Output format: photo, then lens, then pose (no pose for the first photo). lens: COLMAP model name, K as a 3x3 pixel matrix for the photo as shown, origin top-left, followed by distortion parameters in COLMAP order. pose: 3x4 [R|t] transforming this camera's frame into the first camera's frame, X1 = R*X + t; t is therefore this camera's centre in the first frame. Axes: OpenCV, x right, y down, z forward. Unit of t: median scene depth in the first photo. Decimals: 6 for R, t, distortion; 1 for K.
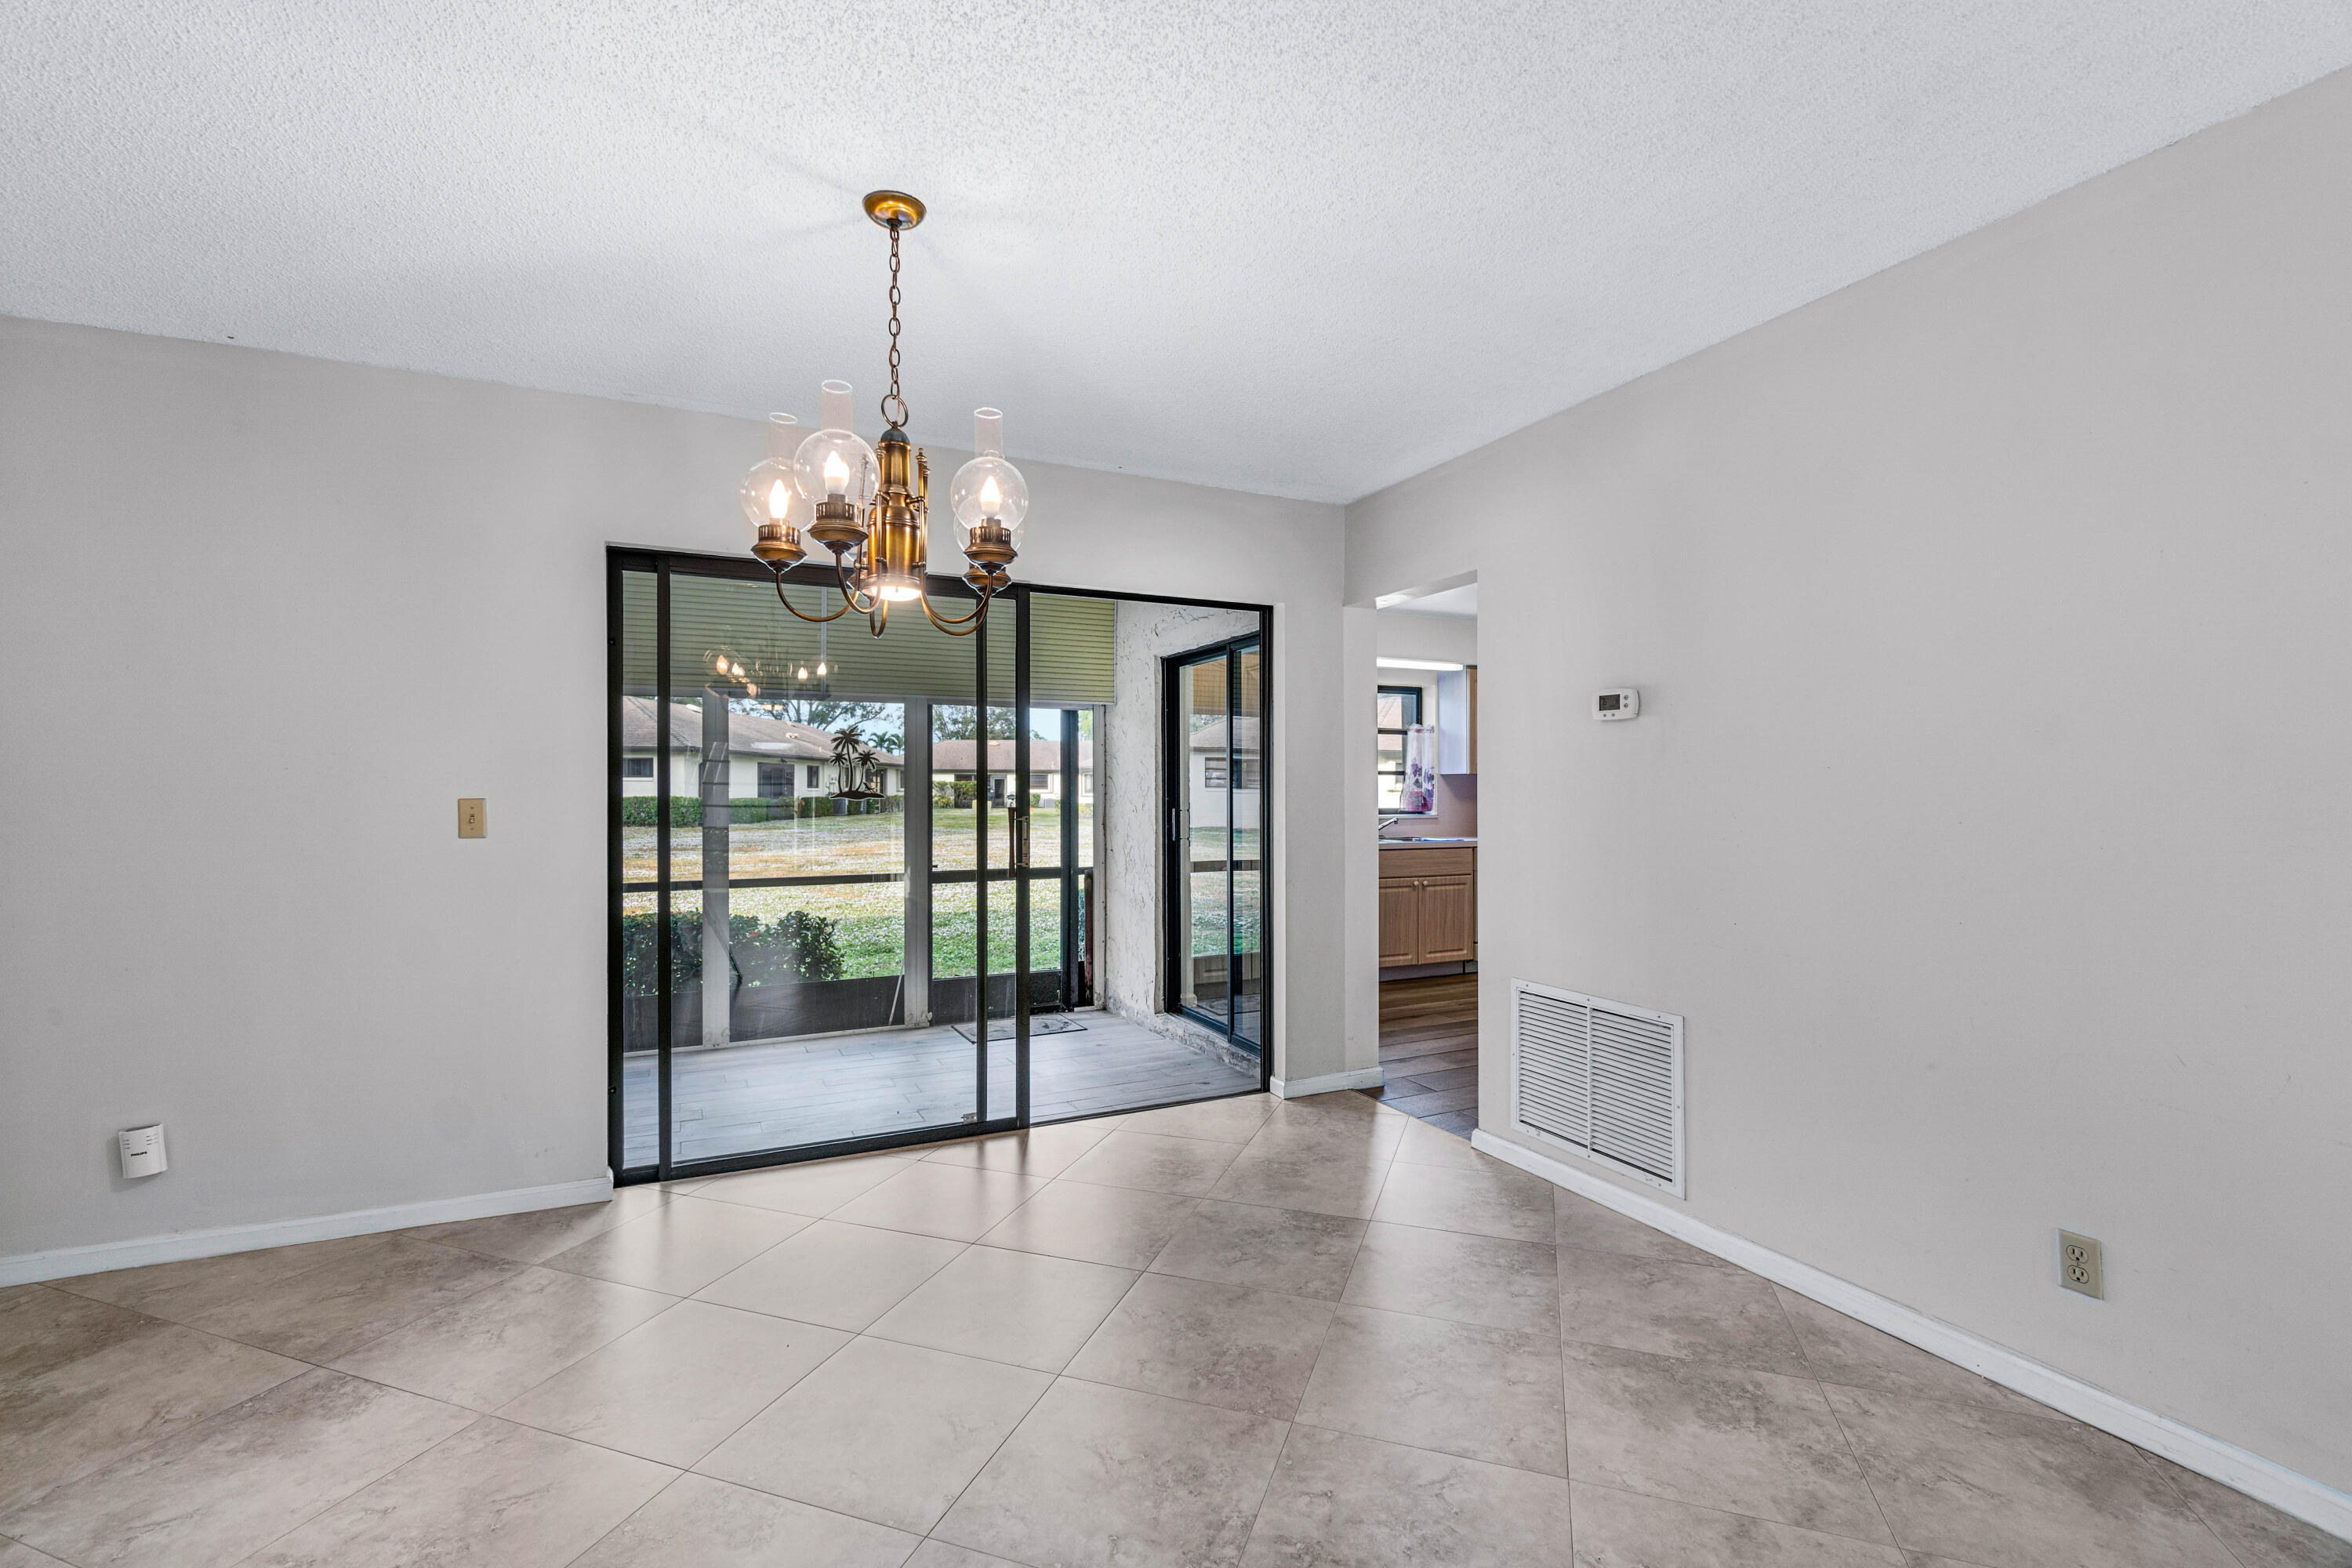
lens RADIAL K [[1020.5, 0, 1176.1], [0, 1020.5, 791.8], [0, 0, 1]] dist [-0.009031, 0.002849]
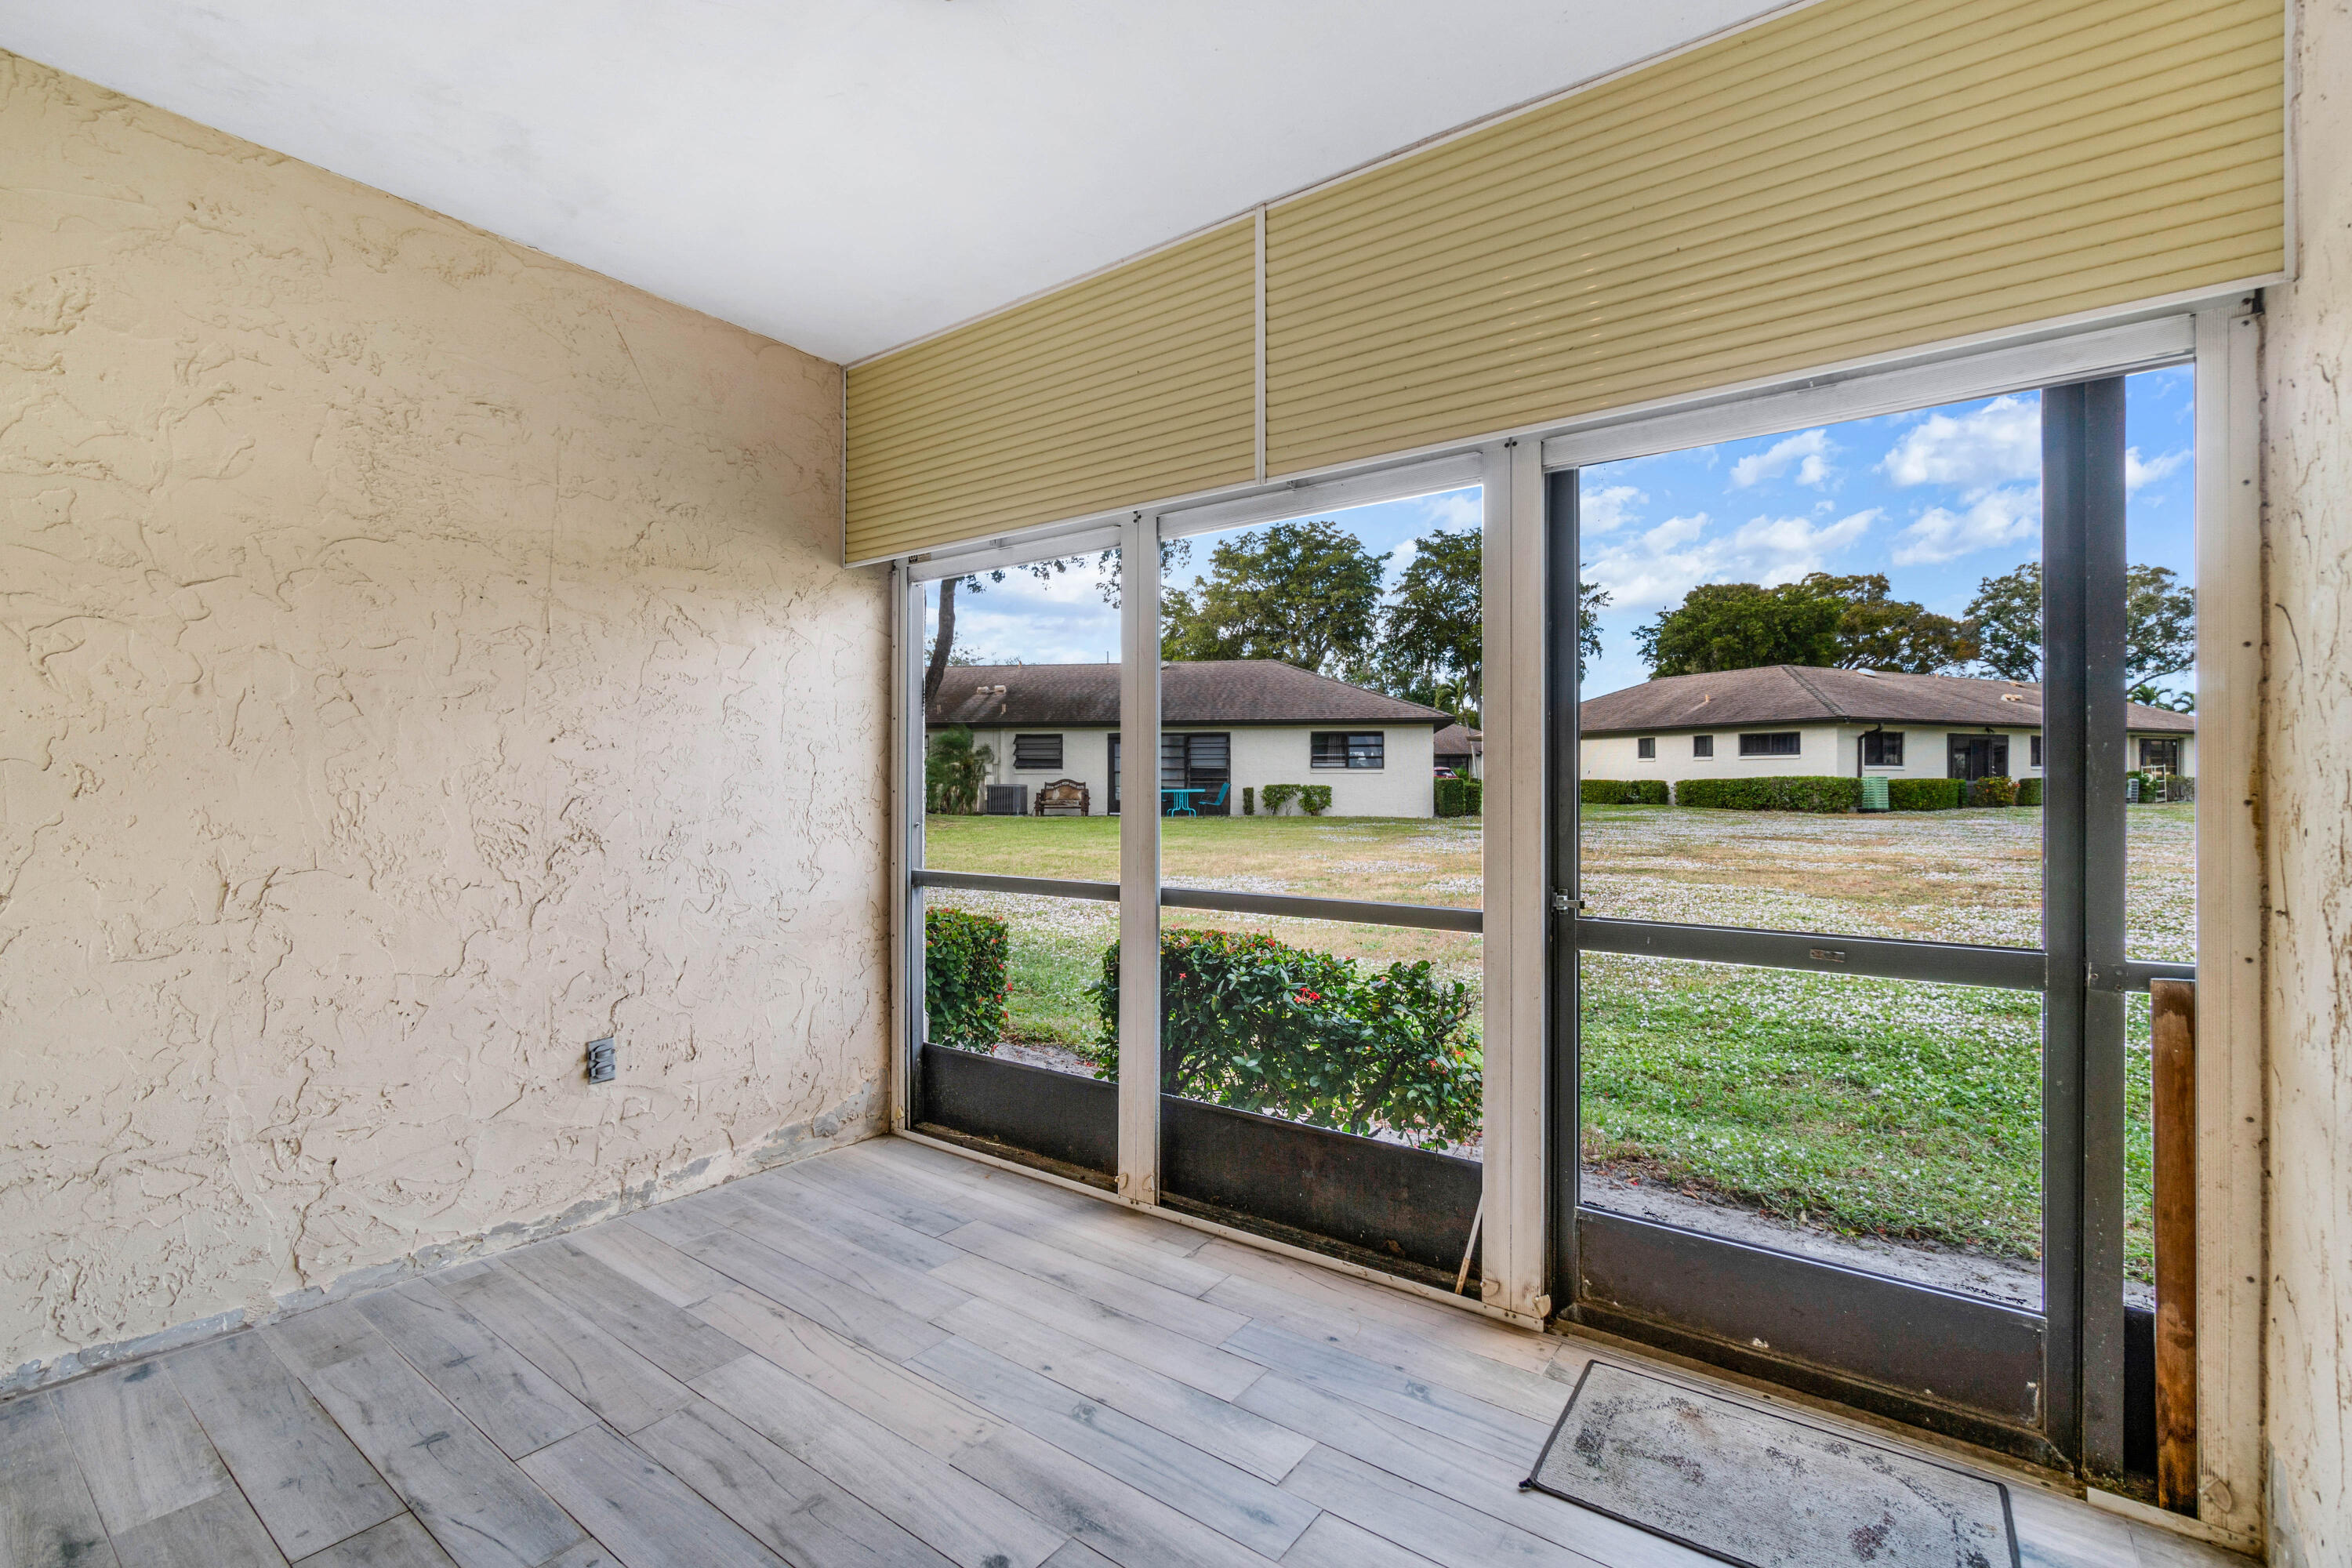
lens RADIAL K [[1020.5, 0, 1177.9], [0, 1020.5, 780.0], [0, 0, 1]] dist [-0.009031, 0.002849]
pose [[0.469673, 0.000481, -0.882840, 0.022590], [0.002614, 0.999995, 0.001935, 0.024822], [0.882837, -0.003217, 0.469669, 0.655193]]
